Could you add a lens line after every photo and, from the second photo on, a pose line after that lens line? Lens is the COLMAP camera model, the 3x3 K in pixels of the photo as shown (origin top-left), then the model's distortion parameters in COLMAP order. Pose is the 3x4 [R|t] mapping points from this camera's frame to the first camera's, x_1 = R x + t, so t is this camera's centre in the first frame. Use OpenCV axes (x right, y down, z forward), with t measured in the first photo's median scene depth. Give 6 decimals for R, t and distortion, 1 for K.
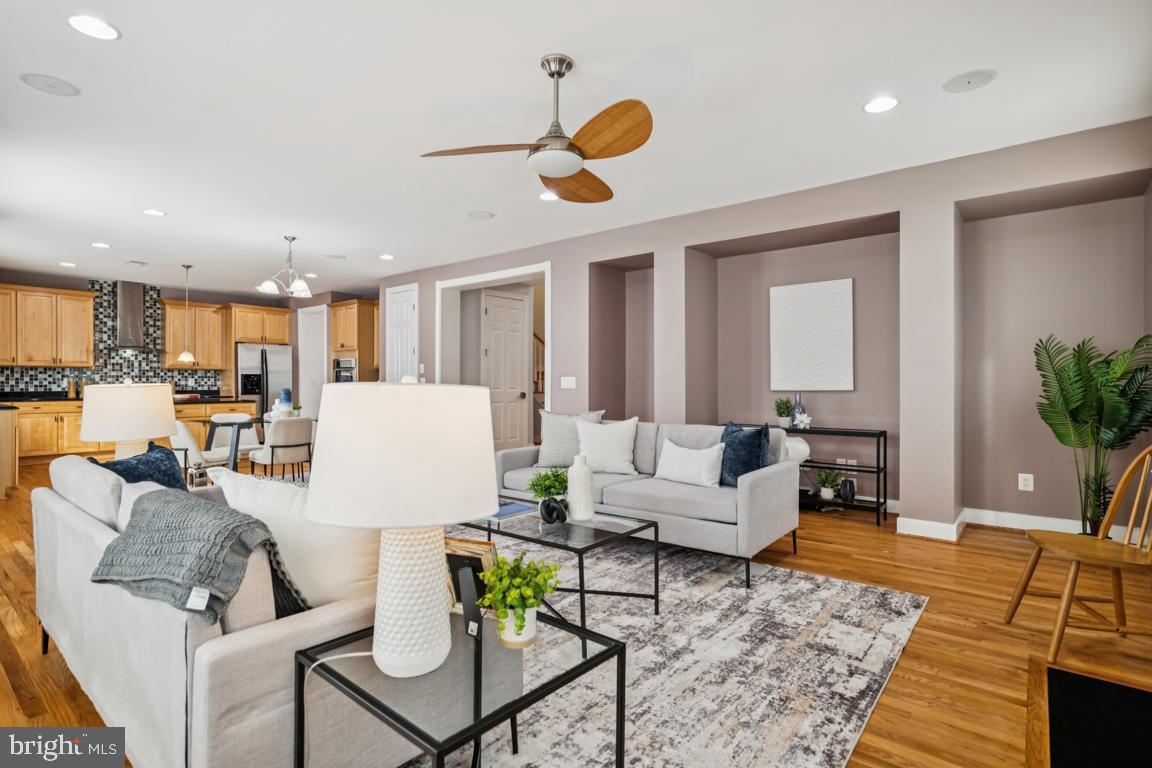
lens RADIAL K [[572.9, 0, 575.5], [0, 572.9, 384.9], [0, 0, 1]] dist [-0.011444, 0.008409]
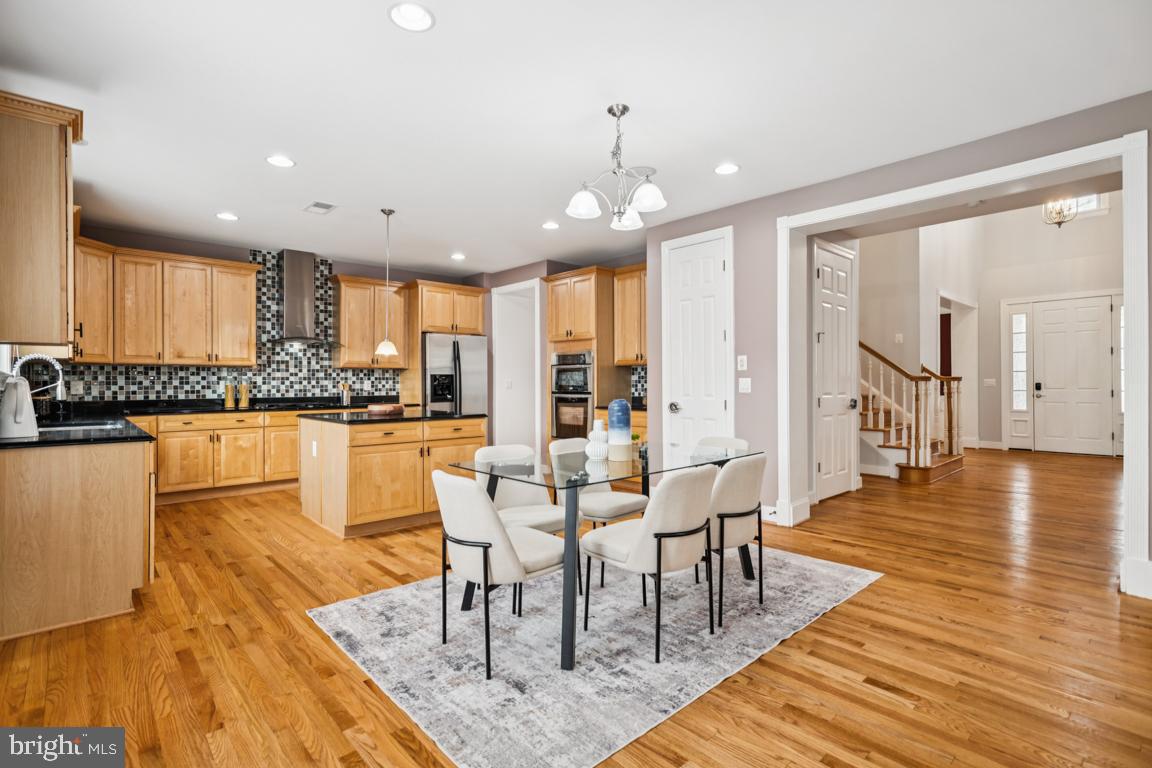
lens RADIAL K [[552.7, 0, 574.6], [0, 552.7, 381.7], [0, 0, 1]] dist [-0.018784, 0.016881]
pose [[0.989355, -0.004448, -0.145453, -0.347378], [0.003576, 0.999974, -0.006253, -0.005111], [0.145477, 0.005666, 0.989345, 0.371587]]
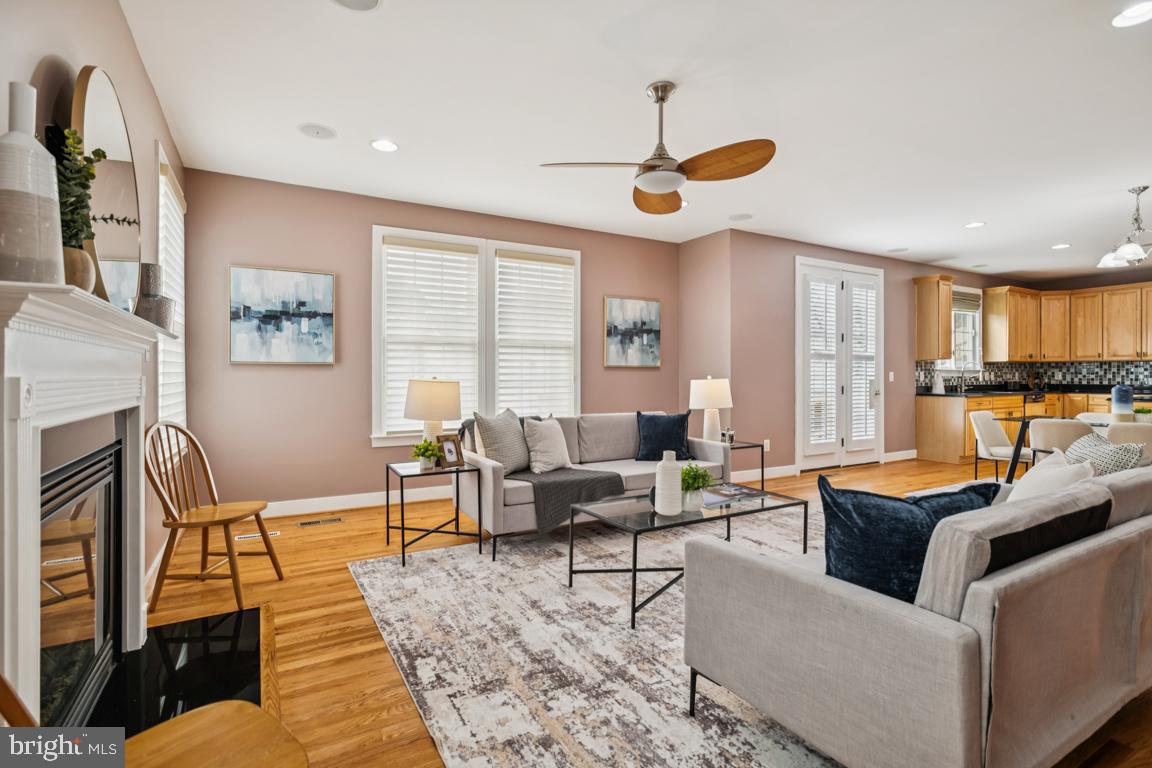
lens RADIAL K [[552.7, 0, 577.5], [0, 552.7, 374.5], [0, 0, 1]] dist [-0.018784, 0.016881]
pose [[-0.354214, -0.000161, -0.935164, 0.344740], [-0.003039, 0.999995, 0.000979, -0.005274], [0.935159, 0.003189, -0.354213, 0.417341]]
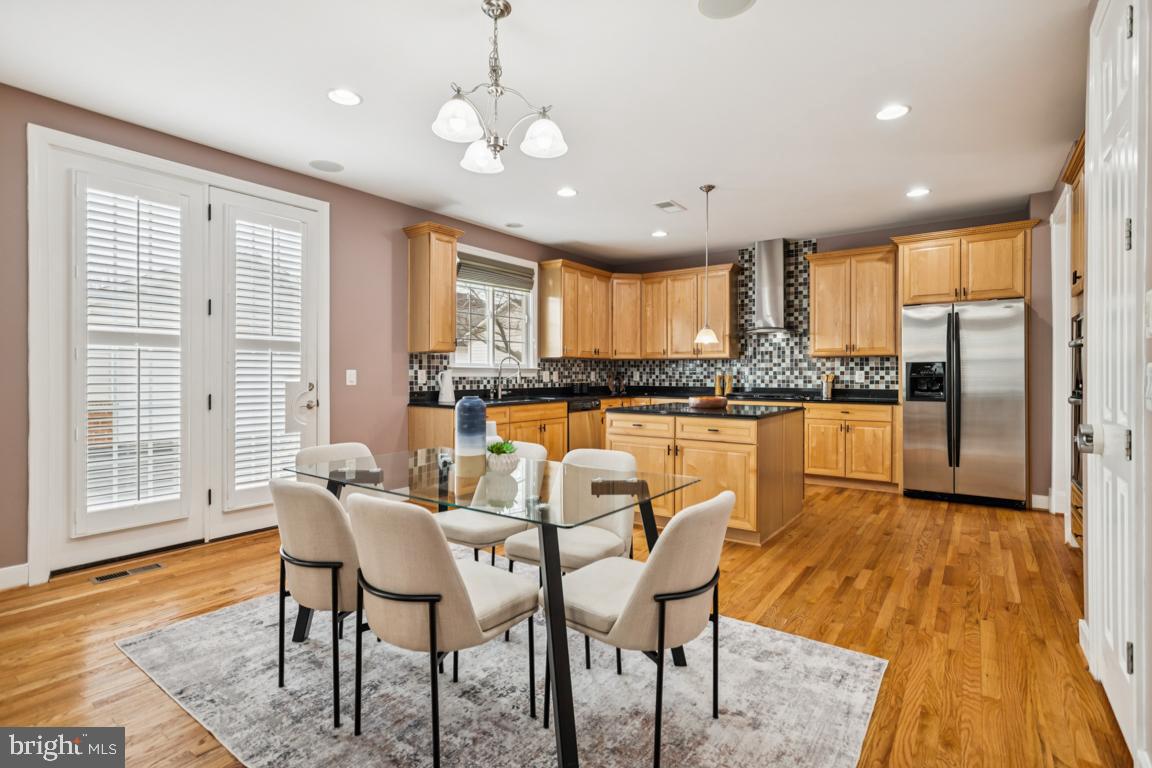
lens RADIAL K [[552.7, 0, 577.2], [0, 552.7, 371.8], [0, 0, 1]] dist [-0.018784, 0.016881]
pose [[0.056971, -0.003974, -0.998368, -0.091175], [-0.005522, 0.999976, -0.004295, -0.007022], [0.998361, 0.005758, 0.056947, 0.770888]]
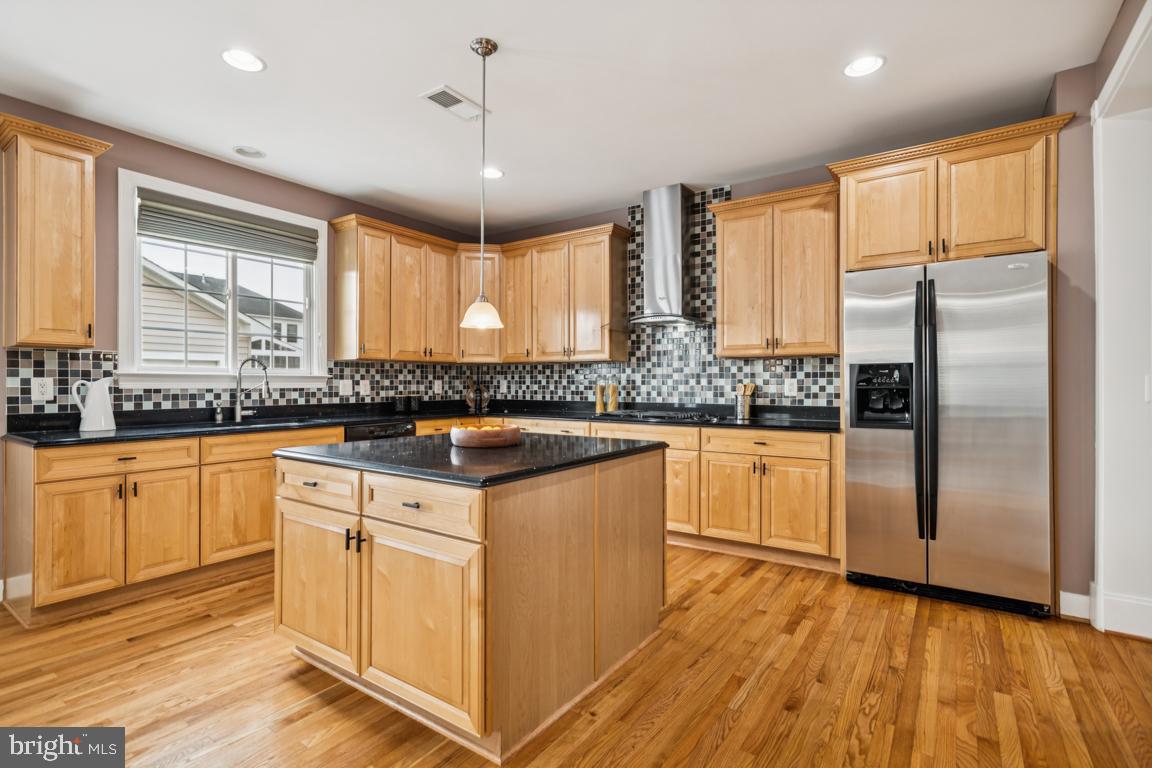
lens RADIAL K [[552.7, 0, 576.1], [0, 552.7, 381.0], [0, 0, 1]] dist [-0.018784, 0.016881]
pose [[0.079943, -0.004305, -0.996790, -0.326819], [-0.003927, 0.999982, -0.004633, -0.008337], [0.996792, 0.004285, 0.079925, 0.958122]]
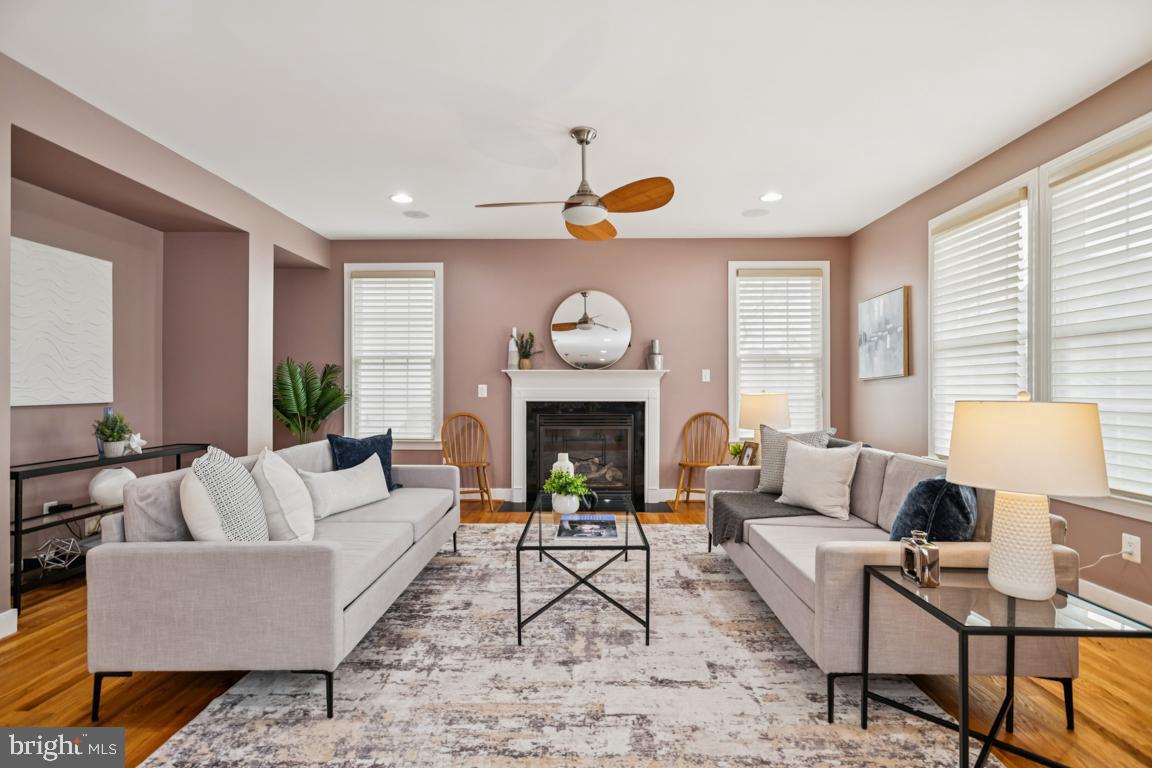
lens RADIAL K [[552.7, 0, 580.2], [0, 552.7, 384.7], [0, 0, 1]] dist [-0.018784, 0.016881]
pose [[-0.622789, 0.004575, 0.782376, -0.322379], [0.002819, 0.999990, -0.003604, -0.005878], [-0.782385, -0.000039, -0.622795, 0.591099]]
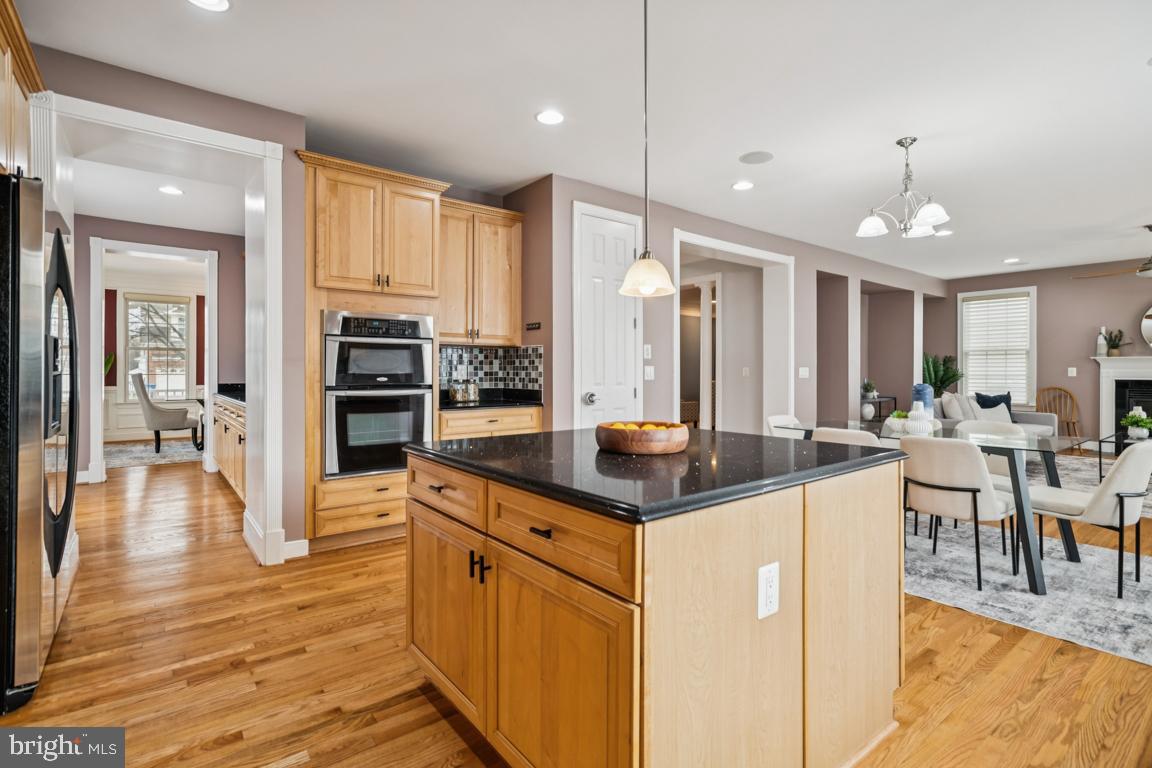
lens RADIAL K [[552.7, 0, 575.6], [0, 552.7, 373.6], [0, 0, 1]] dist [-0.018784, 0.016881]
pose [[0.219575, -0.005103, 0.975582, -0.865313], [0.004414, 0.999981, 0.004237, -0.006370], [-0.975586, 0.003376, 0.219594, 0.908888]]
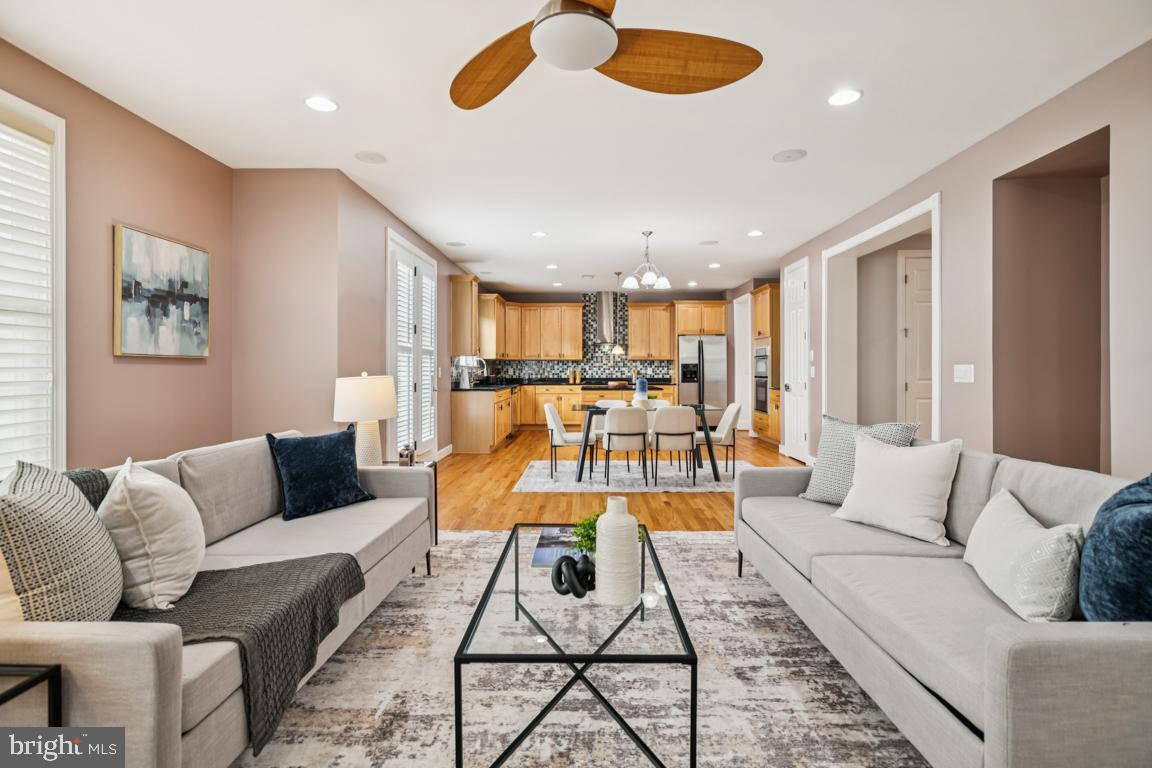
lens RADIAL K [[552.7, 0, 576.9], [0, 552.7, 368.8], [0, 0, 1]] dist [-0.018784, 0.016881]
pose [[0.618423, -0.003155, -0.785839, 0.155336], [-0.001260, 0.999987, -0.005006, -0.004036], [0.785844, 0.004085, 0.618411, 0.209111]]
